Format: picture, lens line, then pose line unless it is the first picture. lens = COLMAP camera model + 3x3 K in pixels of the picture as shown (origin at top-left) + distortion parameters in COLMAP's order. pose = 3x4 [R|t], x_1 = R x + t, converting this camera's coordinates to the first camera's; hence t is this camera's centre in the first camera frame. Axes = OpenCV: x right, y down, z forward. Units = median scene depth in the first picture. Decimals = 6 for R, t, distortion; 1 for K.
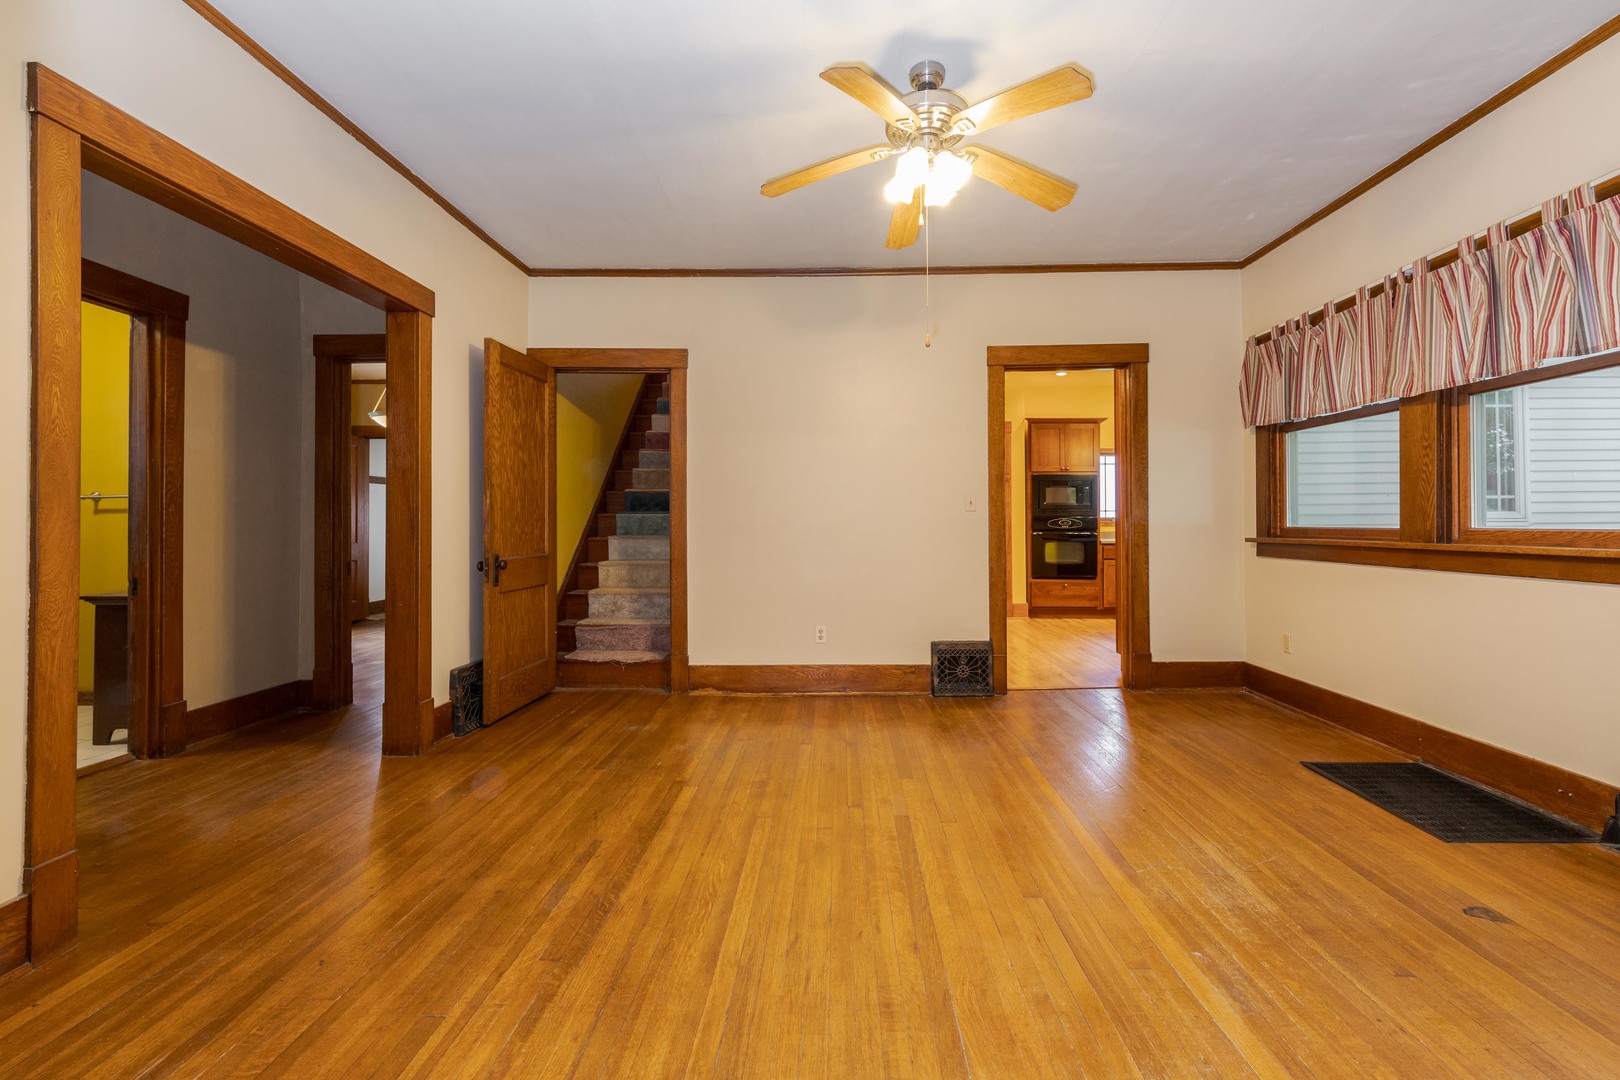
lens RADIAL K [[708.1, 0, 825.3], [0, 708.1, 518.6], [0, 0, 1]] dist [0.003824, -0.000368]
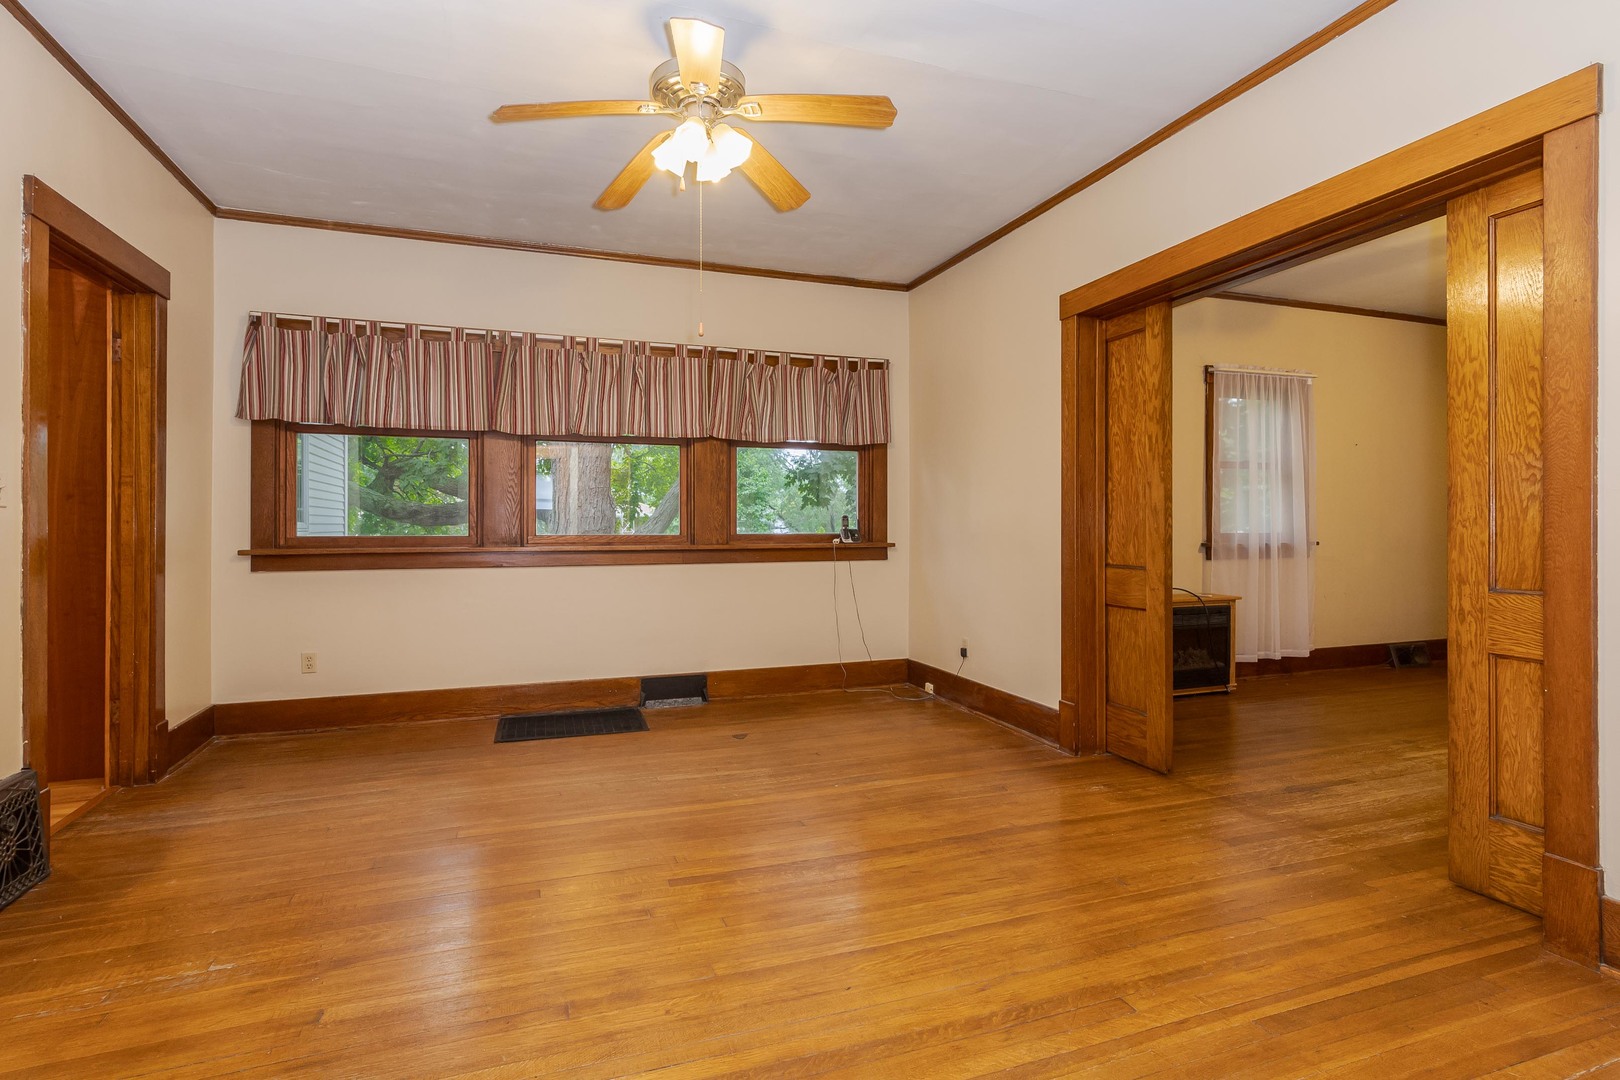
lens RADIAL K [[776.3, 0, 791.9], [0, 776.3, 535.8], [0, 0, 1]] dist [0.002800, 0.000597]
pose [[-0.342785, -0.003277, 0.939408, -0.520197], [-0.001497, 0.999995, 0.002942, 0.007012], [-0.939413, -0.000398, -0.342788, 0.770974]]
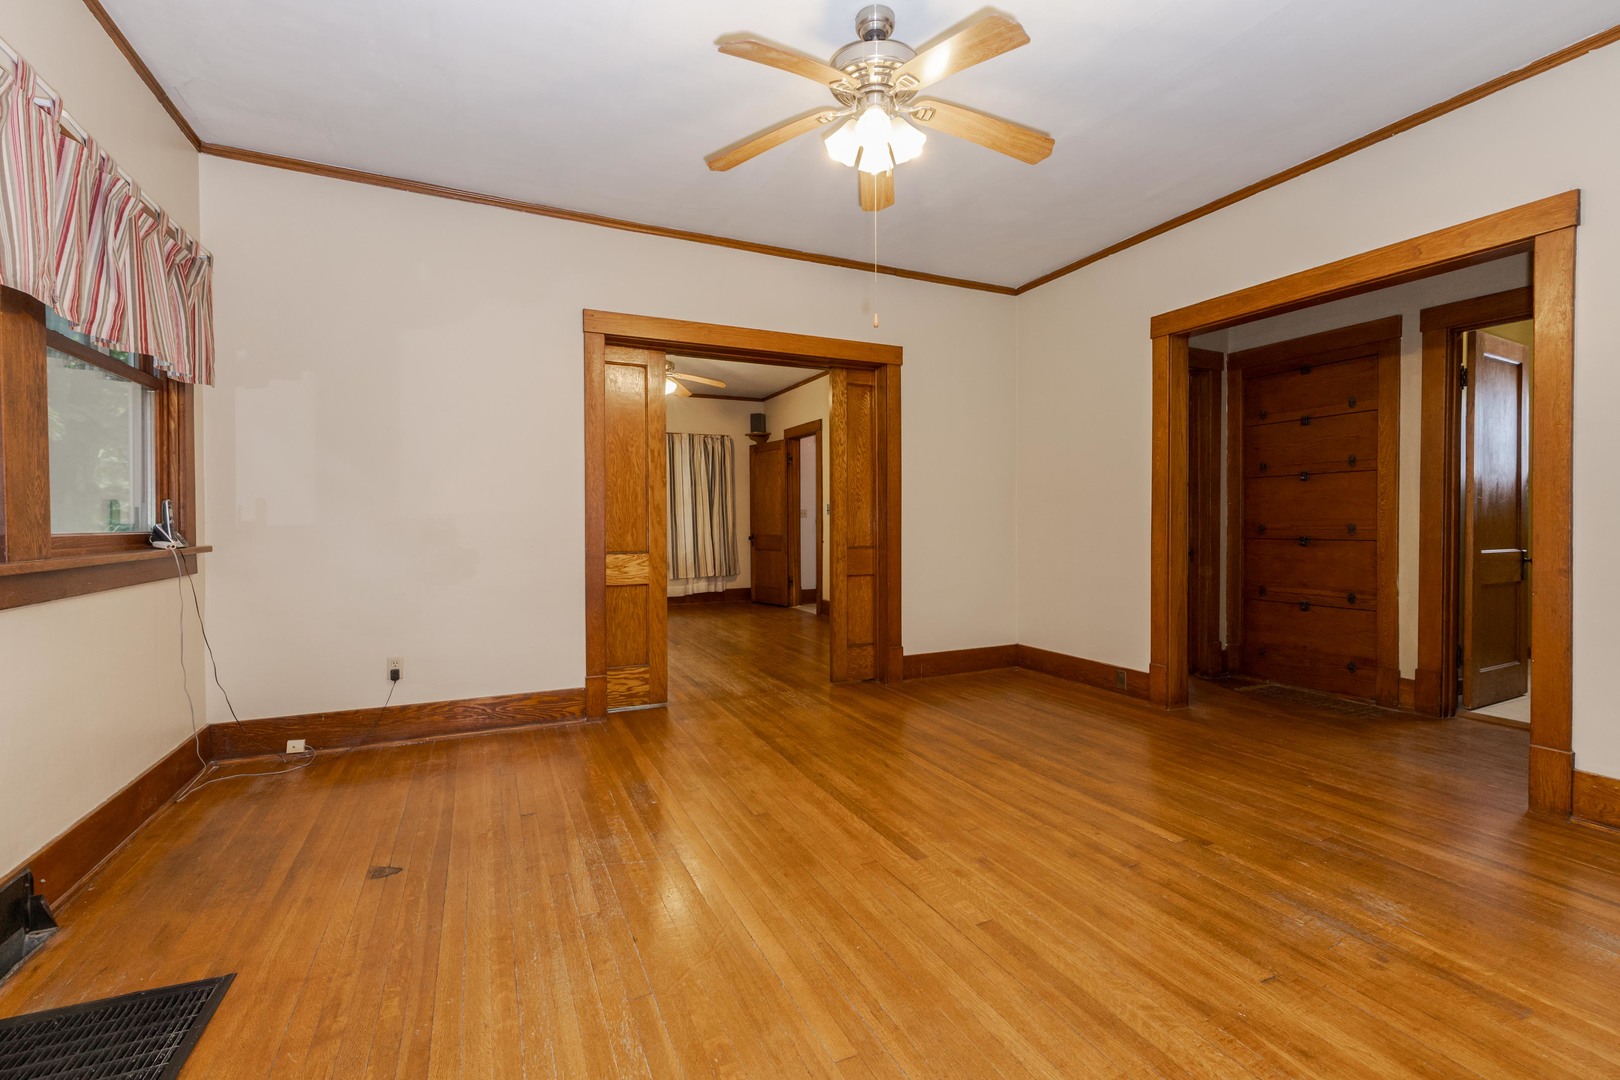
lens RADIAL K [[708.1, 0, 811.7], [0, 708.1, 532.4], [0, 0, 1]] dist [0.003824, -0.000368]
pose [[-0.897698, 0.016230, -0.440313, 0.393168], [0.012784, 0.999860, 0.010790, 0.008656], [0.440426, 0.004057, -0.897780, 1.121792]]
